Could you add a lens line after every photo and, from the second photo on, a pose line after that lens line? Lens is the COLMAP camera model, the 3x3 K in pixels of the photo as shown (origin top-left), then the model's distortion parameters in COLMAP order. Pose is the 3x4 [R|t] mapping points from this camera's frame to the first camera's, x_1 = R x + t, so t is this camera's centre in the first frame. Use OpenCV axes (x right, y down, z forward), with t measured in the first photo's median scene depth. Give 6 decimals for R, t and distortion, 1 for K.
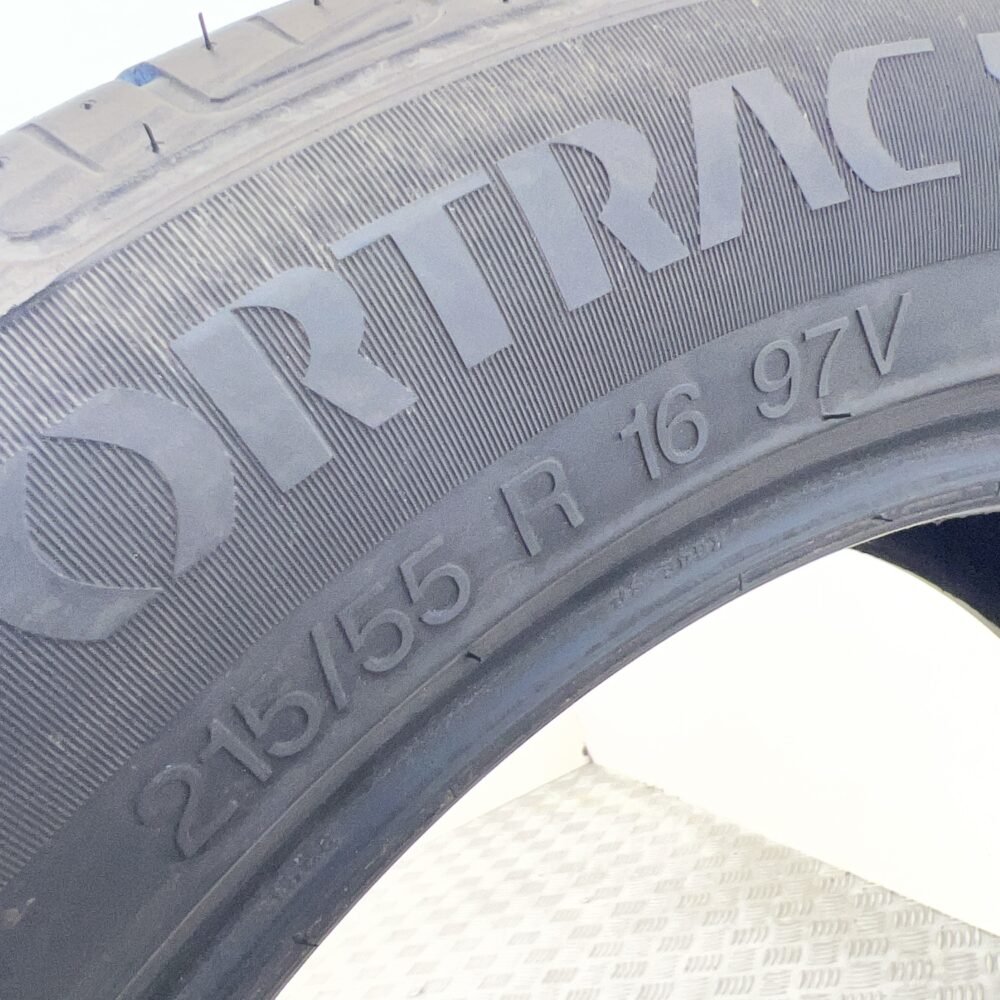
lens RADIAL K [[1183.1, 0, 500.0], [0, 1183.1, 500.0], [0, 0, 1]] dist [0.013070, 0.035109]
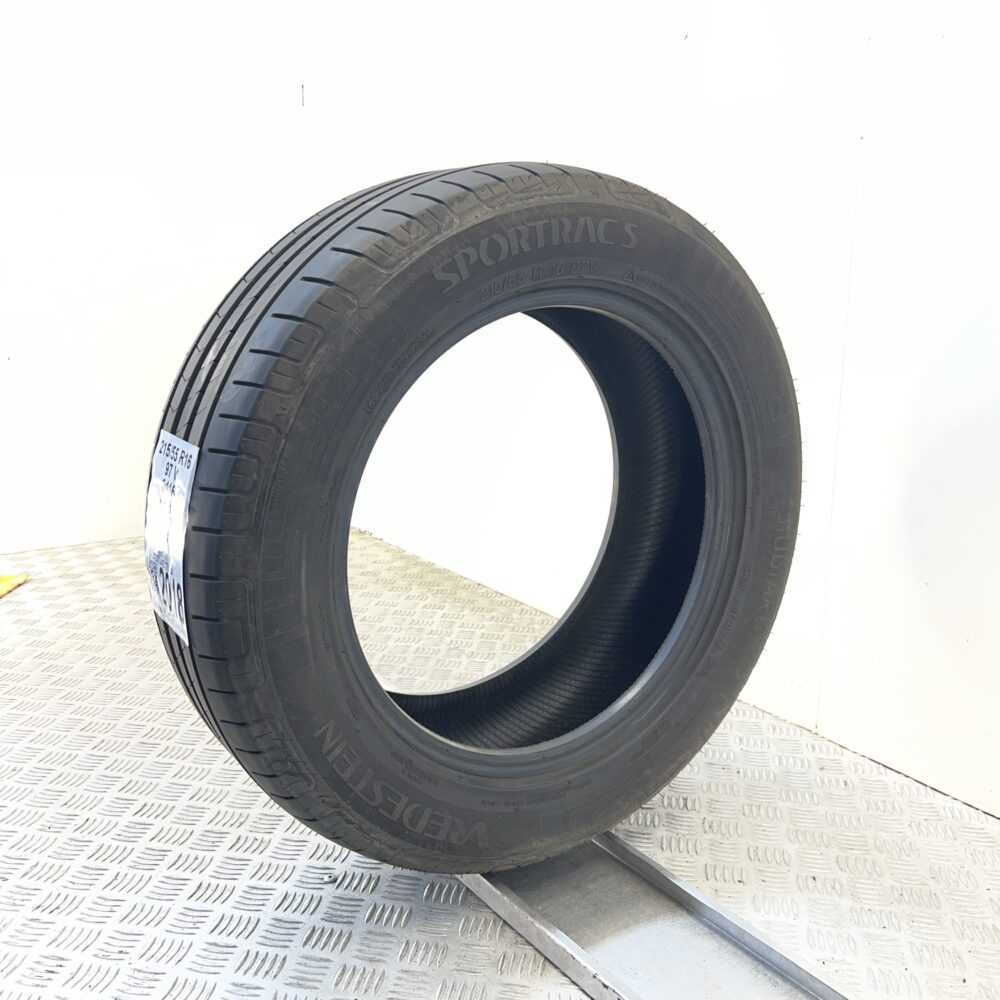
lens RADIAL K [[1014.6, 0, 512.8], [0, 1014.6, 501.1], [0, 0, 1]] dist [0.249060, -0.807847]
pose [[0.912935, 0.294353, 0.282677, -1.169757], [-0.328344, 0.941129, 0.080419, 0.695734], [-0.242364, -0.166233, 0.955838, -4.067897]]
